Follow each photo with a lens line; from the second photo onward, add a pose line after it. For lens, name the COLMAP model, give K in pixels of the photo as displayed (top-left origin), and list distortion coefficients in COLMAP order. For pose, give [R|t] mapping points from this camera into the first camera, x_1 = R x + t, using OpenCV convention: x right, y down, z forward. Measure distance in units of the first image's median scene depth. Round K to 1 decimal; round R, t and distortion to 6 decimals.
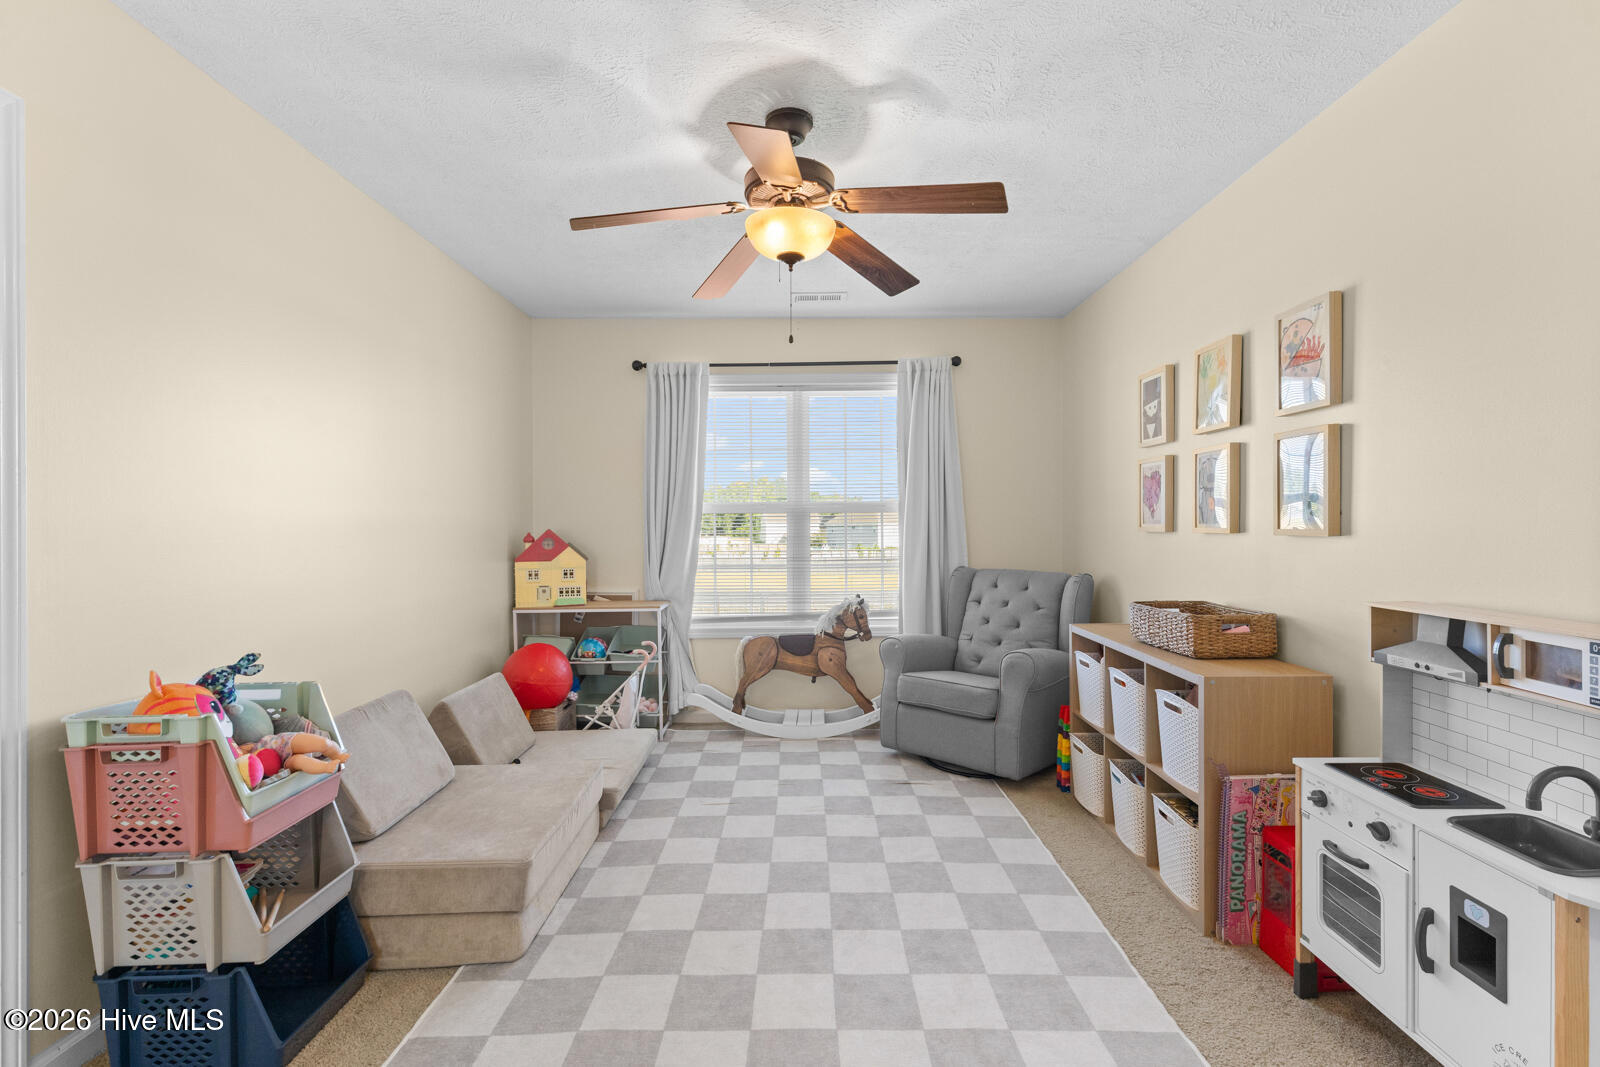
lens RADIAL K [[737.2, 0, 804.7], [0, 737.2, 528.7], [0, 0, 1]] dist [0.009580, -0.005096]
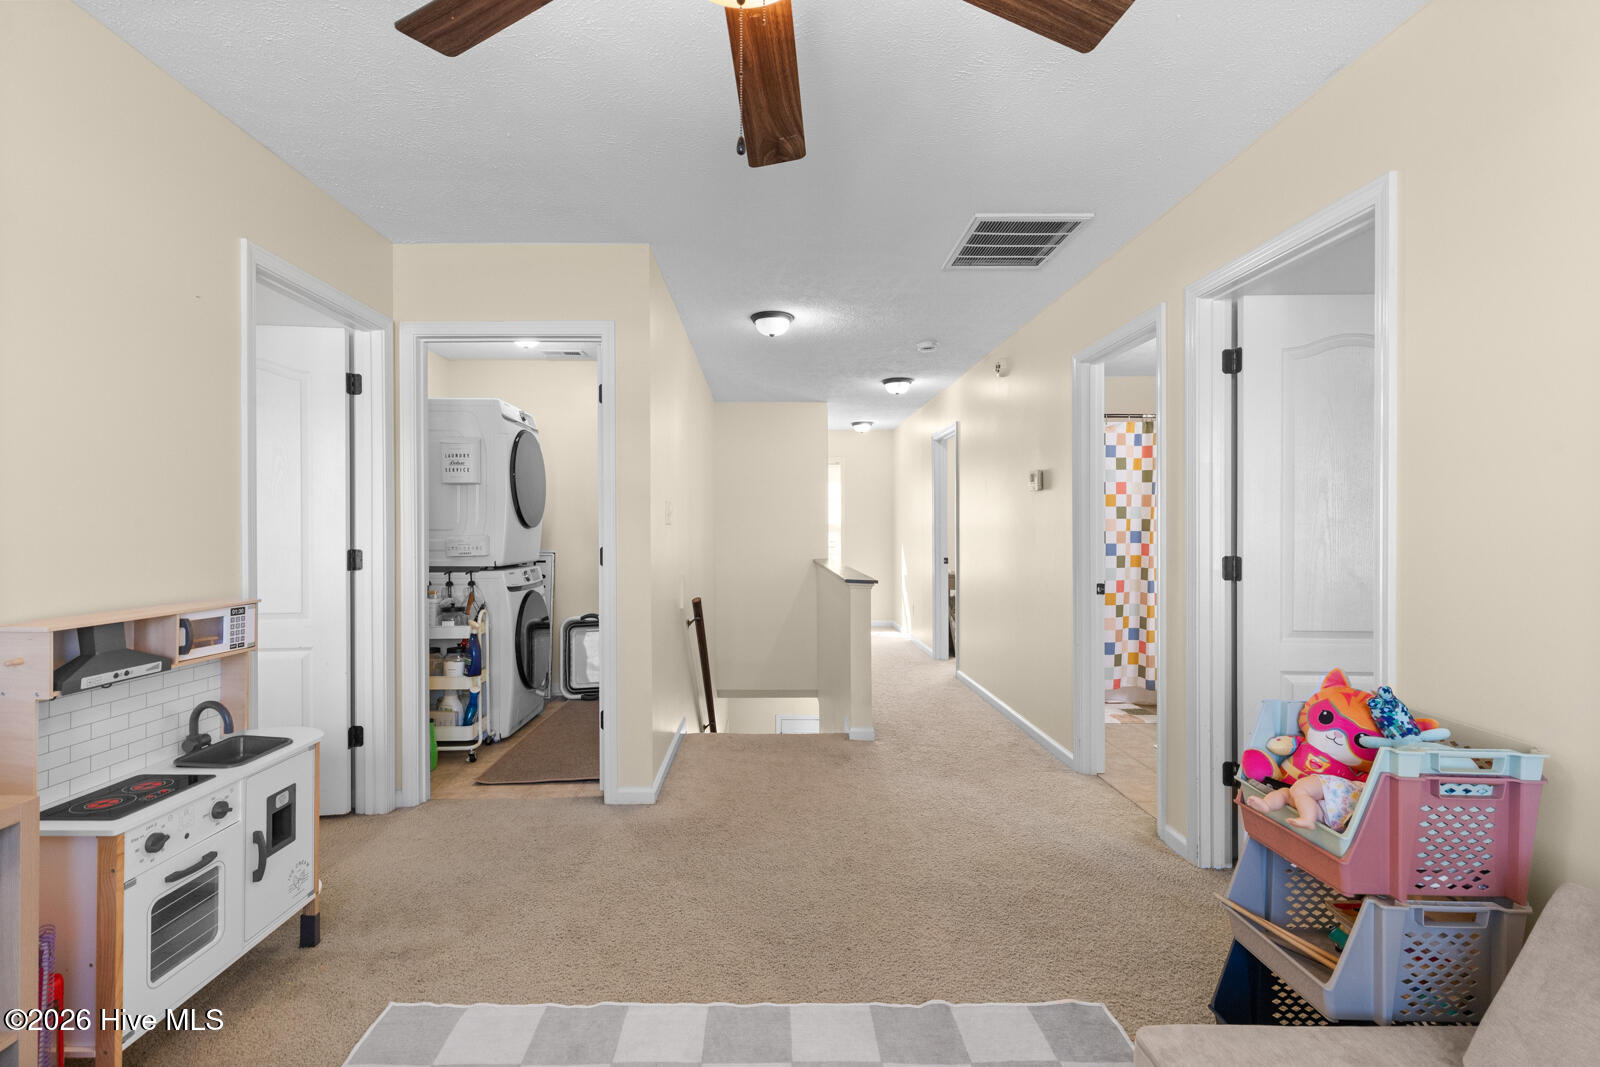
lens RADIAL K [[737.2, 0, 789.6], [0, 737.2, 529.1], [0, 0, 1]] dist [0.009580, -0.005096]
pose [[-0.999796, 0.001458, -0.020122, -0.049790], [0.001277, 0.999959, 0.009015, -0.018960], [0.020134, 0.008988, -0.999757, 2.102168]]
